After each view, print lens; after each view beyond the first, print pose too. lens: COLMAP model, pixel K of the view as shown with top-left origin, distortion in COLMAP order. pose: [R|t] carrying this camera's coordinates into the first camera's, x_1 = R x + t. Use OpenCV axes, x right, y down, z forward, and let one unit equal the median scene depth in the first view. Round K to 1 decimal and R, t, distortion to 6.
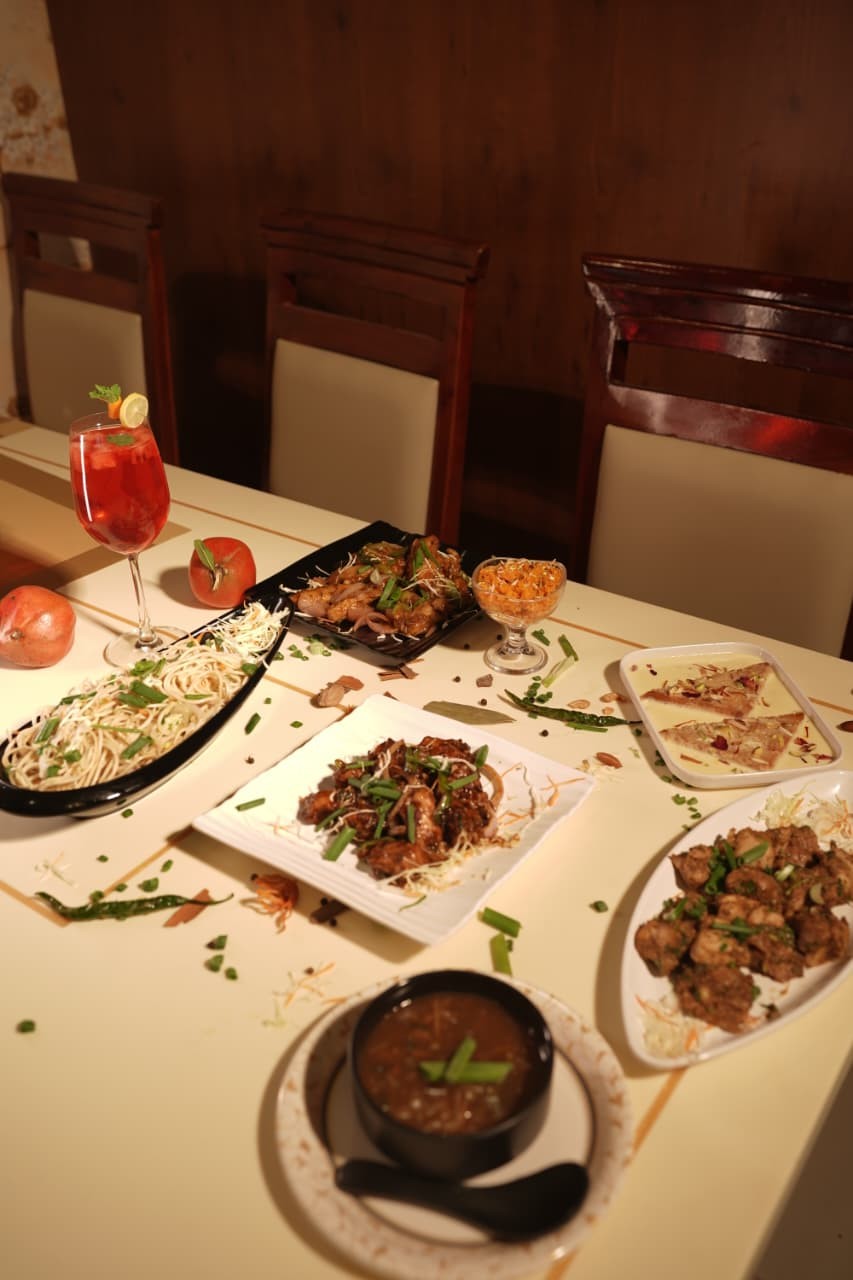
lens RADIAL K [[1158.0, 0, 426.5], [0, 1158.0, 640.0], [0, 0, 1]] dist [0.010298, 0.004438]
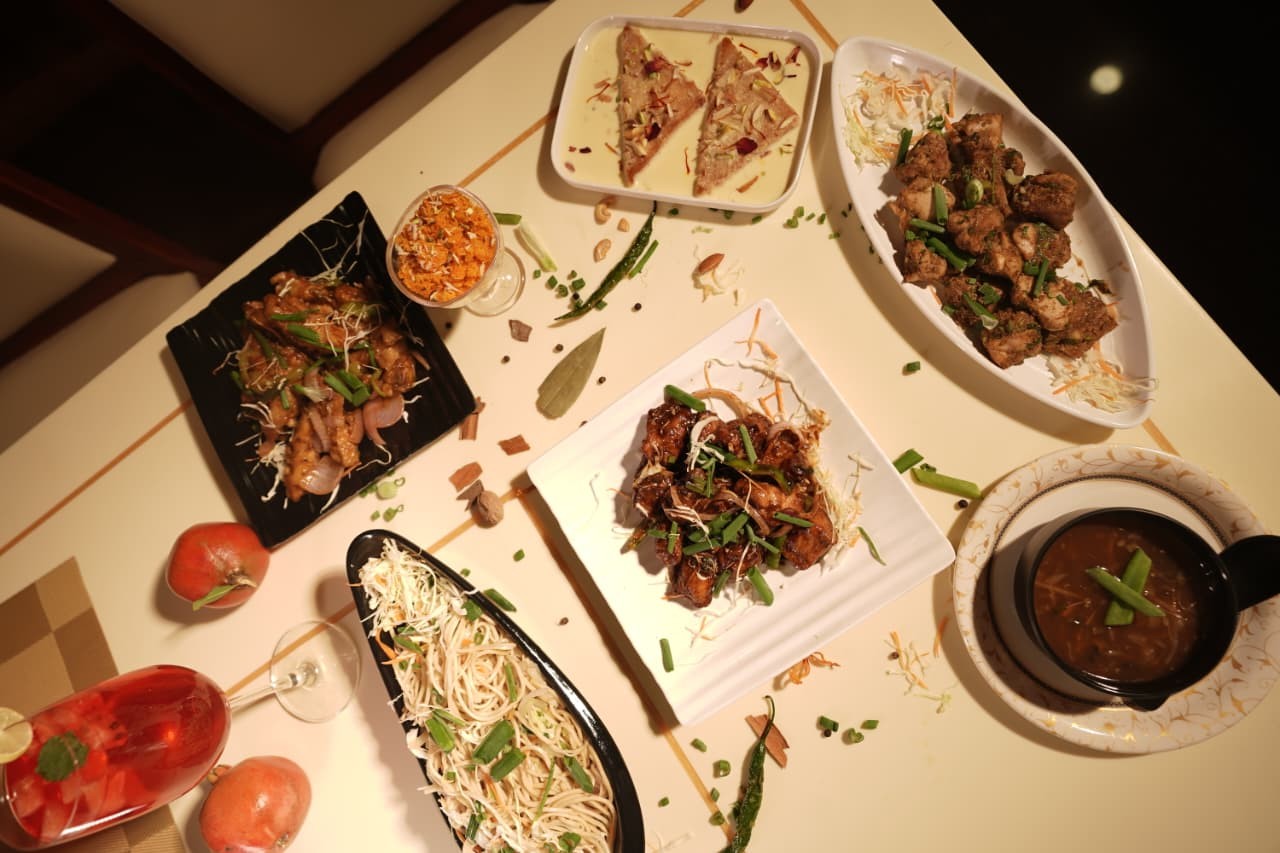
lens RADIAL K [[697.3, 0, 640.0], [0, 697.3, 426.5], [0, 0, 1]] dist [-0.036431, 0.001135]
pose [[0.346360, -0.937658, 0.028860, -0.001323], [0.628817, 0.254887, 0.734590, -0.308835], [-0.696150, -0.236285, 0.677897, 0.627271]]
